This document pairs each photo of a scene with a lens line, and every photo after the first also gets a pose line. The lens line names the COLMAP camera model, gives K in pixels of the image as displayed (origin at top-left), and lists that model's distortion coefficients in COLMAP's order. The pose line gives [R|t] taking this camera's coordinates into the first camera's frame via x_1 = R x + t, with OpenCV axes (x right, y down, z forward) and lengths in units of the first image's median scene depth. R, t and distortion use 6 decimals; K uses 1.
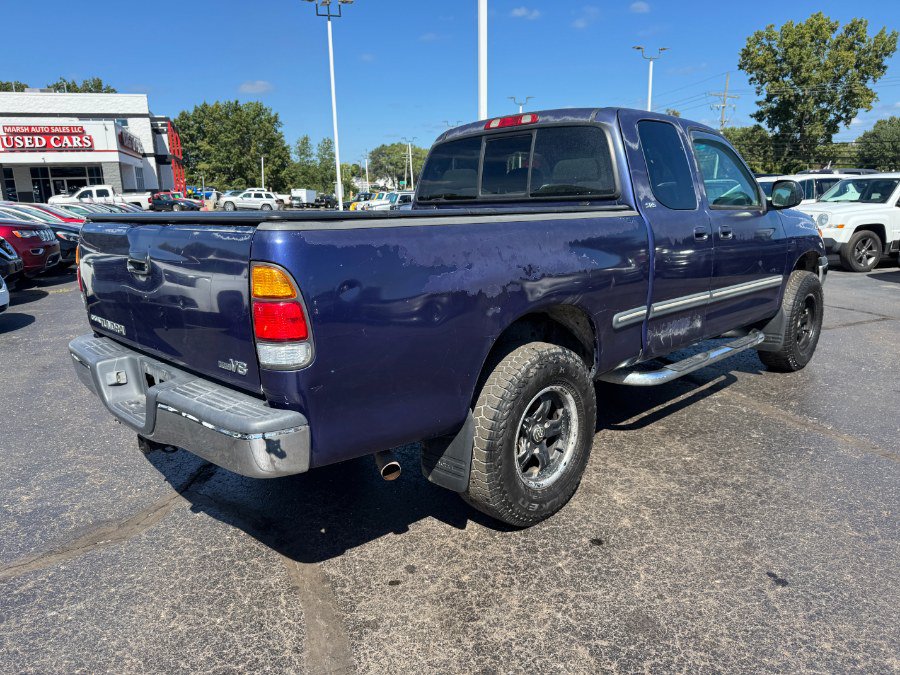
lens RADIAL K [[637.1, 0, 447.5], [0, 637.1, 339.6], [0, 0, 1]] dist [0.012314, -0.012121]
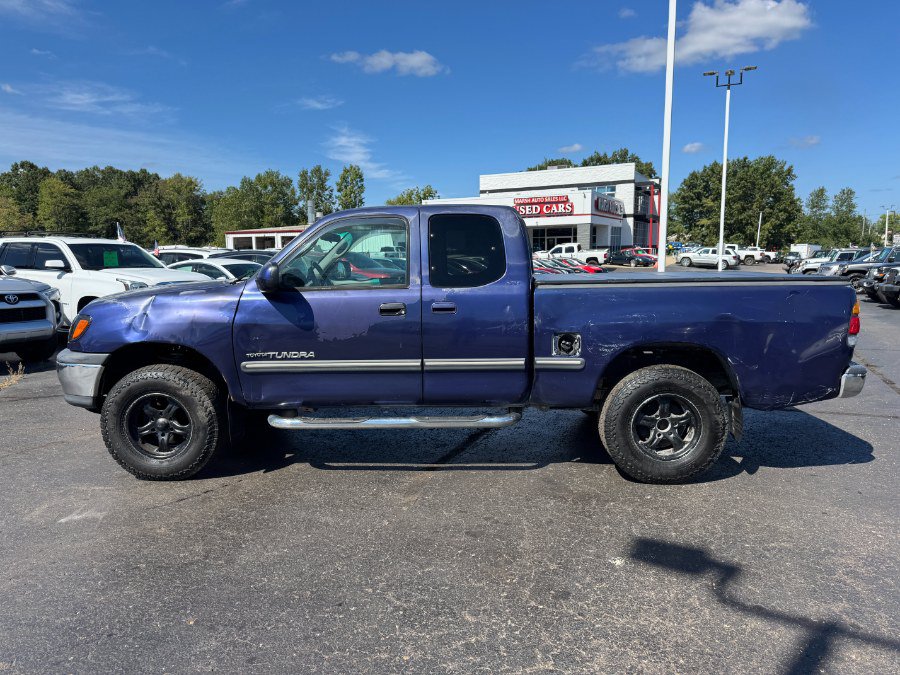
lens RADIAL K [[634.7, 0, 449.8], [0, 634.7, 333.5], [0, 0, 1]] dist [0.050954, -0.084185]
pose [[0.719132, 0.097900, -0.687942, 0.088509], [-0.160015, 0.986749, -0.026846, -0.002256], [0.676198, 0.129387, 0.725269, -0.004167]]
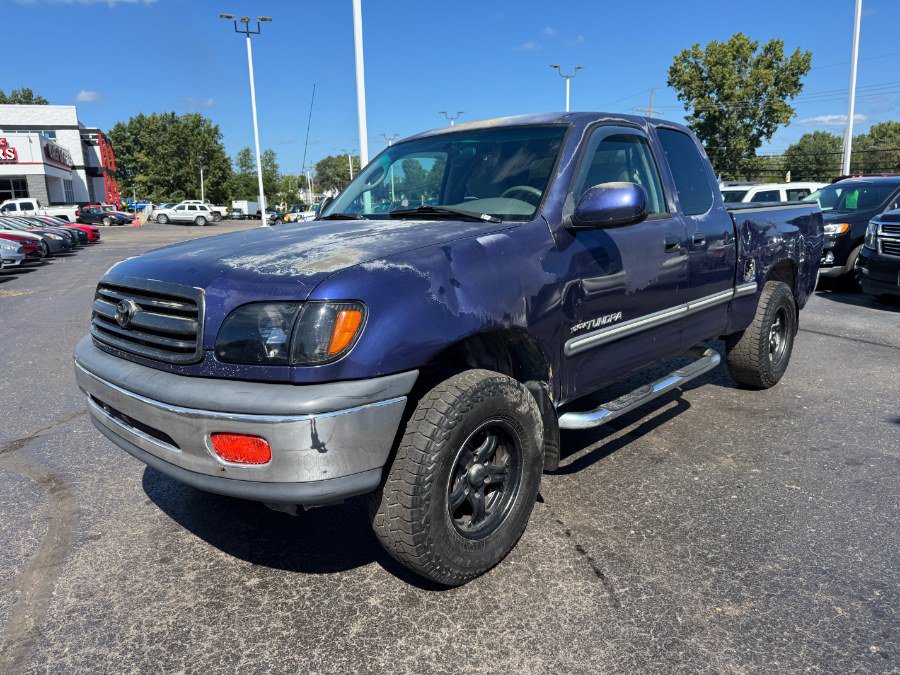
lens RADIAL K [[638.9, 0, 445.1], [0, 638.9, 340.5], [0, 0, 1]] dist [-0.001275, 0.000173]
pose [[0.997333, -0.018738, 0.070537, 0.017288], [0.019863, 0.999686, -0.015280, 0.002698], [-0.070228, 0.016640, 0.997392, -0.012086]]
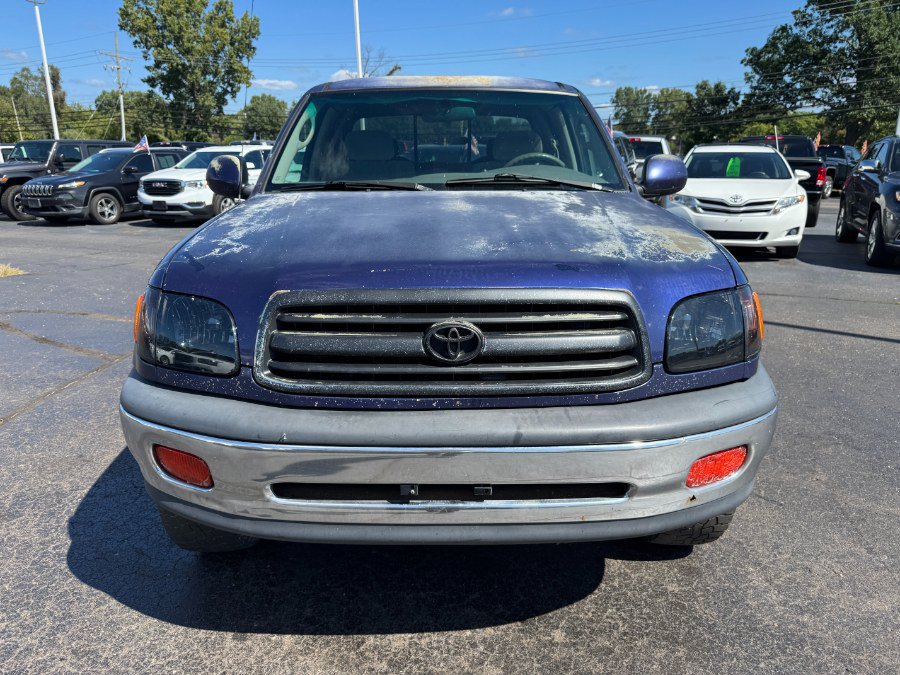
lens RADIAL K [[644.9, 0, 446.2], [0, 644.9, 340.1], [0, 0, 1]] dist [-0.003905, -0.000632]
pose [[0.659931, -0.188227, 0.727366, -0.015812], [0.153600, 0.981463, 0.114622, -0.002624], [-0.735458, 0.036081, 0.676609, 0.008874]]
